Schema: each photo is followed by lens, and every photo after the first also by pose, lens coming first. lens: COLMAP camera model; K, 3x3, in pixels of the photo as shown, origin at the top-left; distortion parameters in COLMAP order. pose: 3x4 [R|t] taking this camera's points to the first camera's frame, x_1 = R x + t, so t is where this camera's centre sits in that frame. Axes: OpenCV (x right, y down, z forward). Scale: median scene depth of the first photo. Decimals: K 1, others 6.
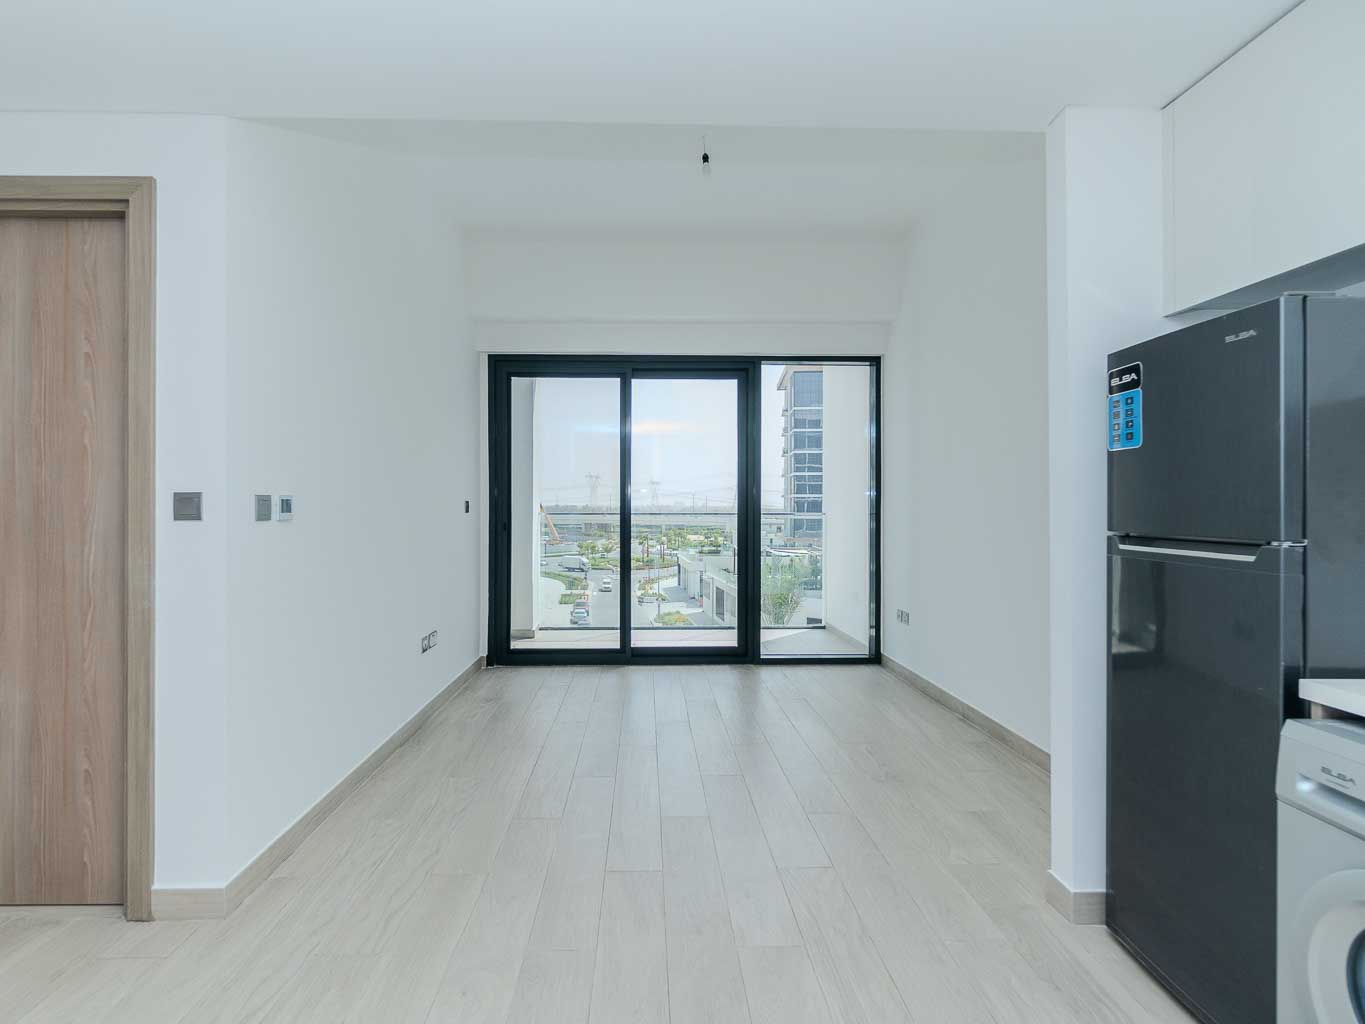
lens RADIAL K [[672.4, 0, 648.4], [0, 672.4, 506.4], [0, 0, 1]] dist [-0.001077, 0.001593]
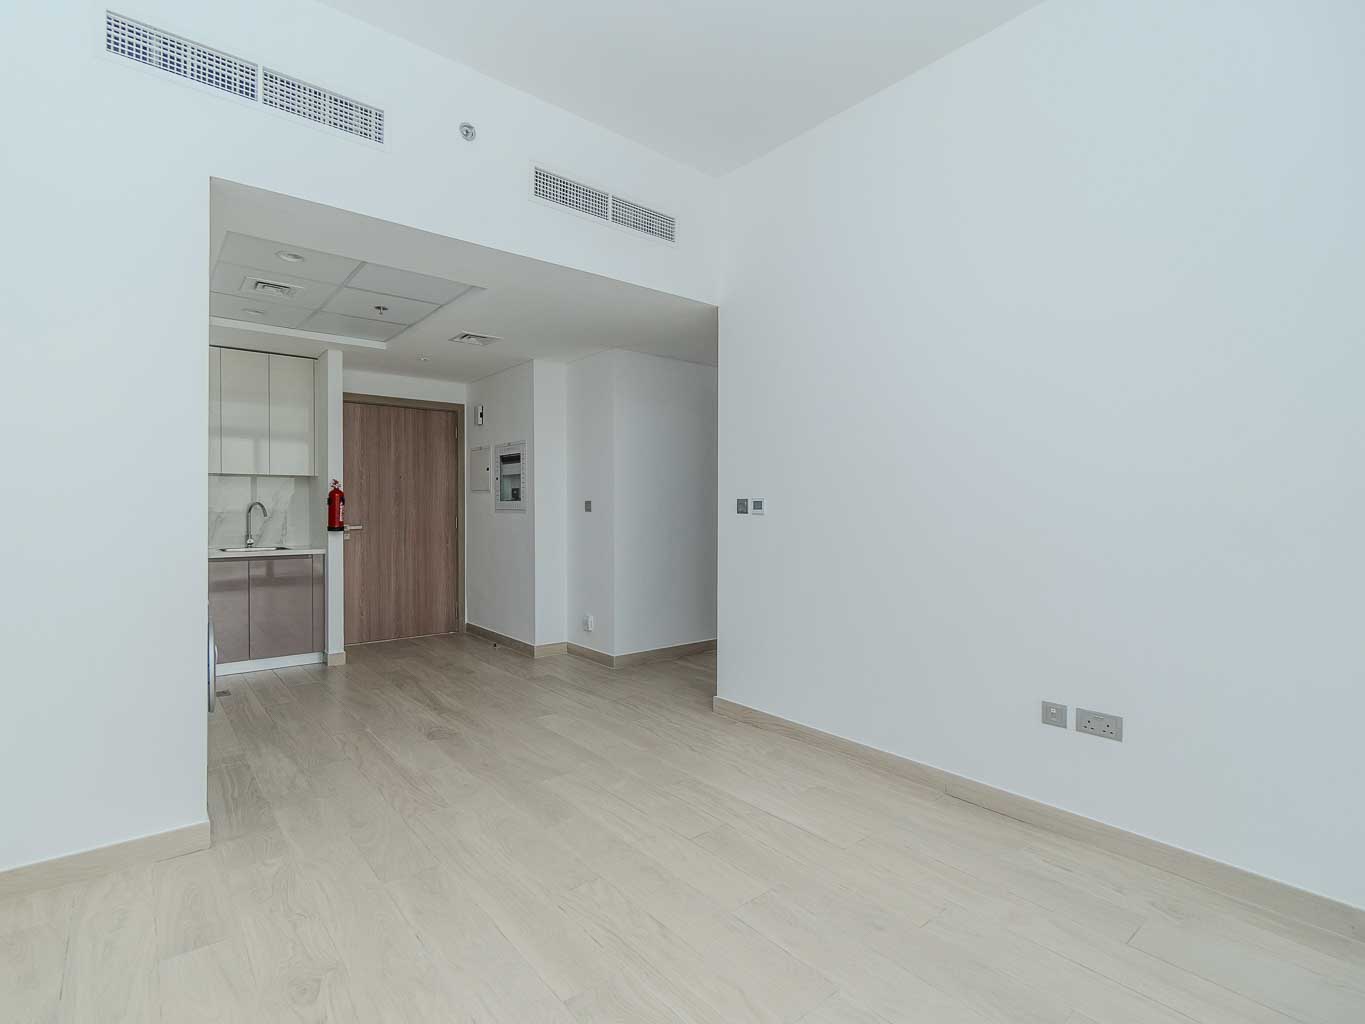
lens RADIAL K [[672.4, 0, 648.4], [0, 672.4, 506.4], [0, 0, 1]] dist [-0.001077, 0.001593]
pose [[-0.781604, -0.002462, -0.623770, 0.280152], [-0.000866, 0.999996, -0.002861, 0.003010], [0.623774, -0.001696, -0.781603, 0.919036]]
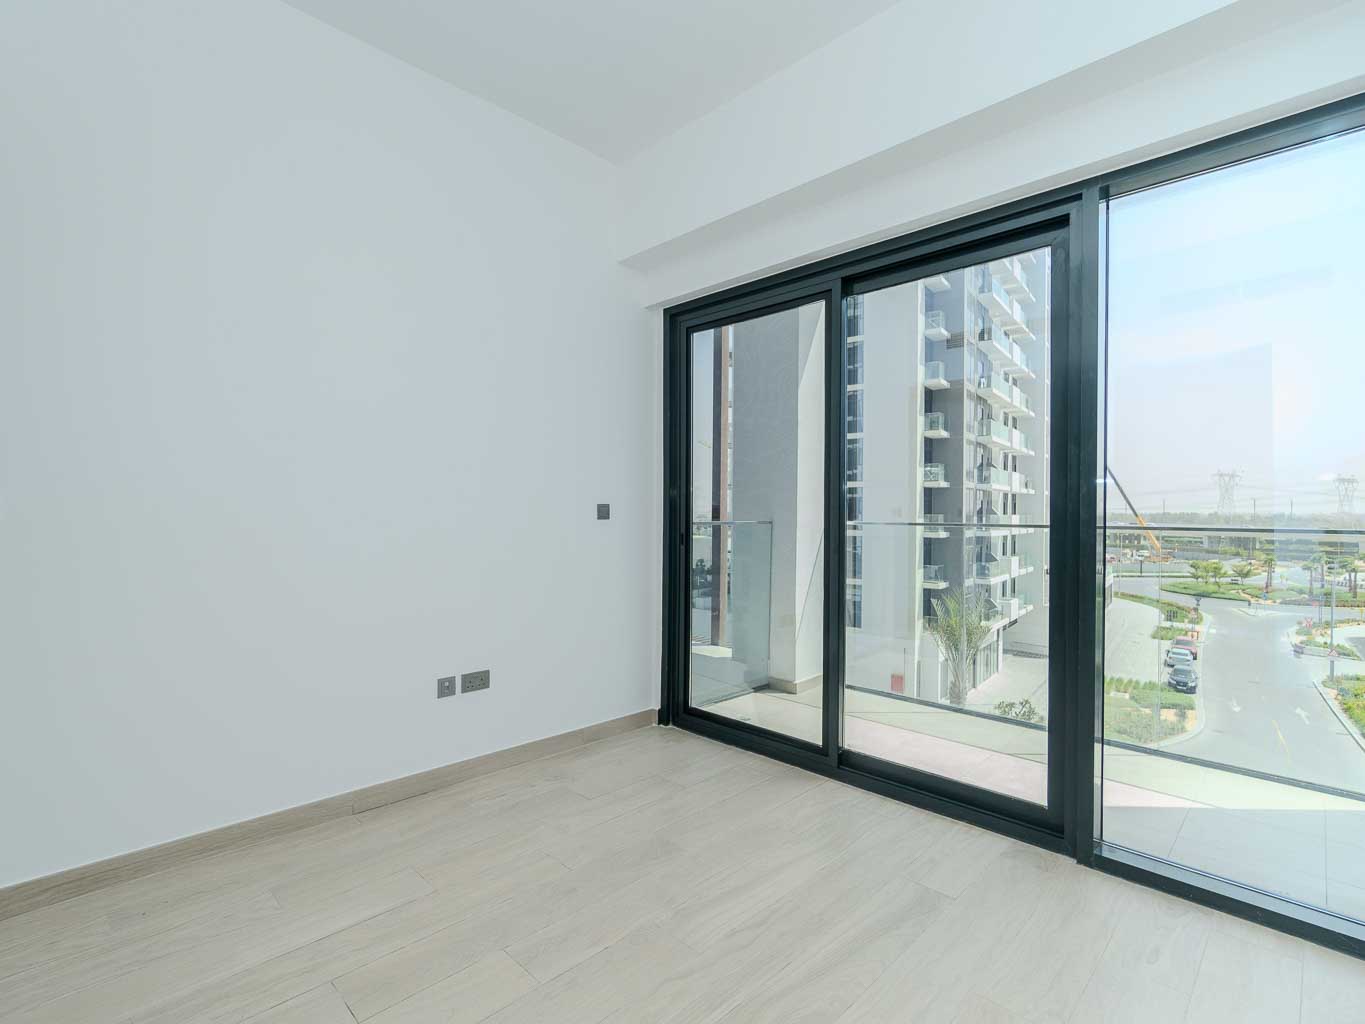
lens RADIAL K [[661.2, 0, 647.2], [0, 661.2, 511.4], [0, 0, 1]] dist [0.017335, 0.000278]
pose [[0.695813, 0.003814, -0.718212, 0.275021], [-0.005470, 0.999985, 0.000012, 0.000428], [0.718202, 0.003920, 0.695824, 0.462040]]
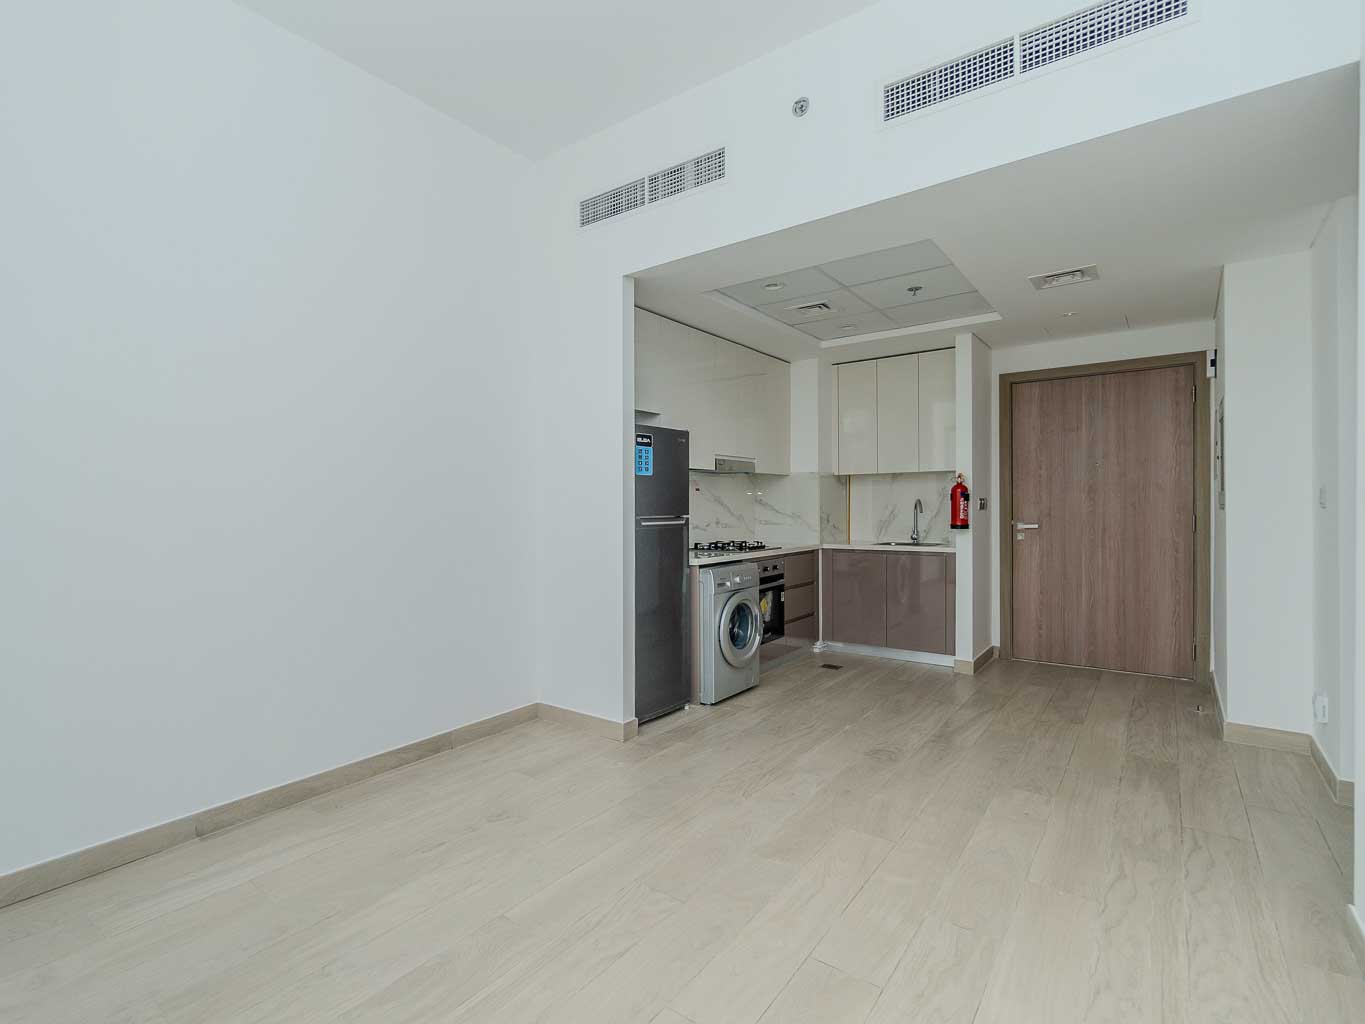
lens RADIAL K [[686.5, 0, 580.2], [0, 686.5, 506.8], [0, 0, 1]] dist [0.003392, 0.000792]
pose [[-0.755916, 0.005039, 0.654649, -0.167940], [0.006494, 0.999979, -0.000199, 0.003344], [-0.654636, 0.004101, -0.755933, 0.912039]]
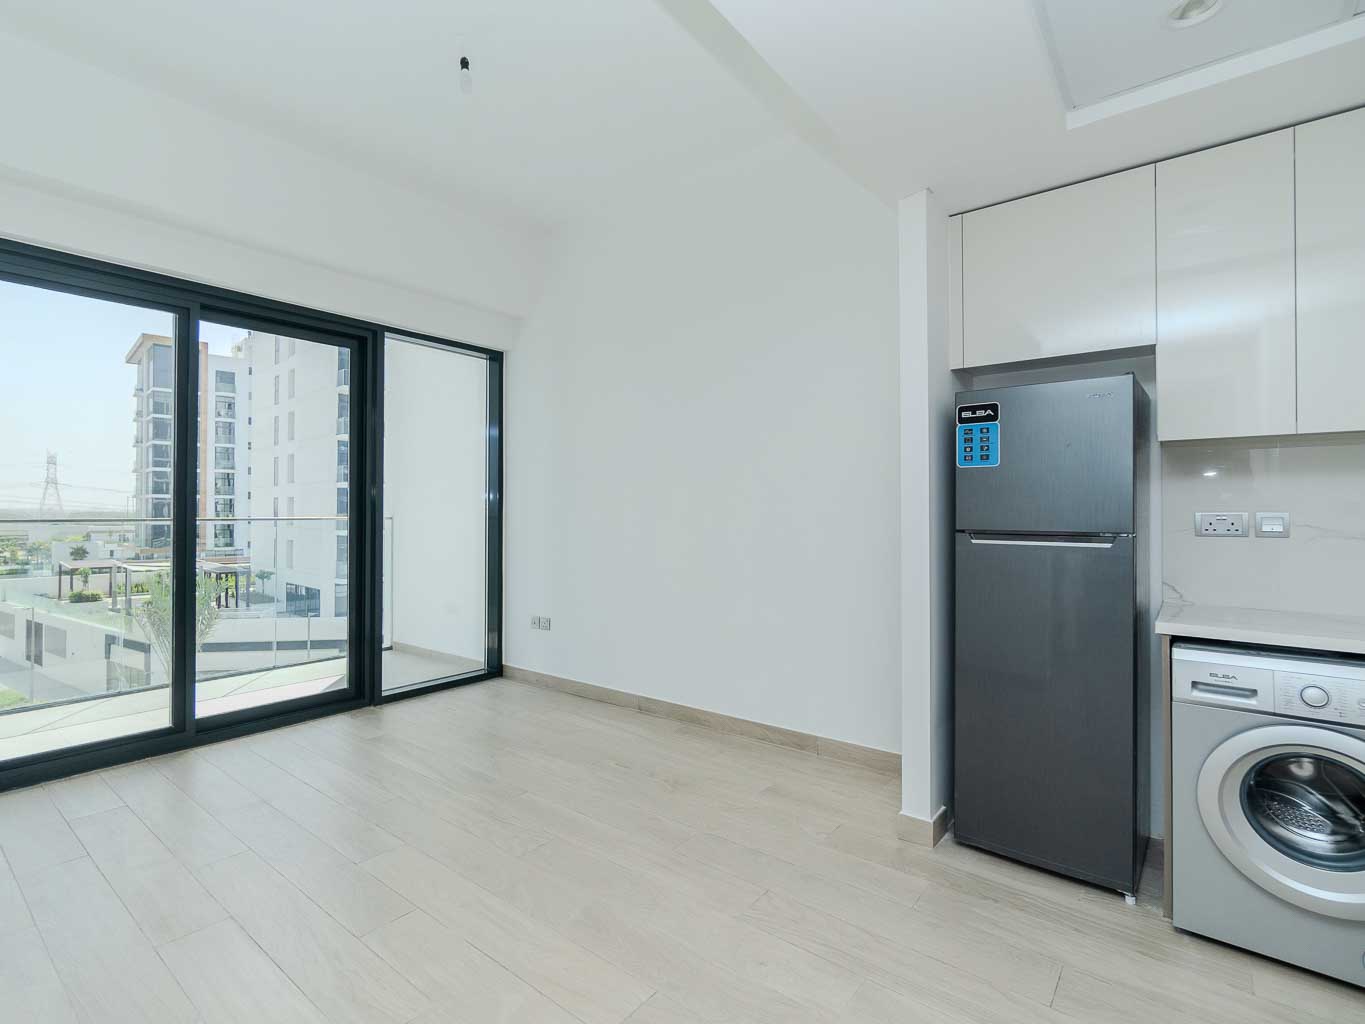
lens RADIAL K [[672.4, 0, 648.4], [0, 672.4, 506.4], [0, 0, 1]] dist [-0.001077, 0.001593]
pose [[0.646618, 0.004522, 0.762801, -0.239546], [-0.001275, 0.999987, -0.004847, -0.000390], [-0.762813, 0.002162, 0.646615, 0.219105]]
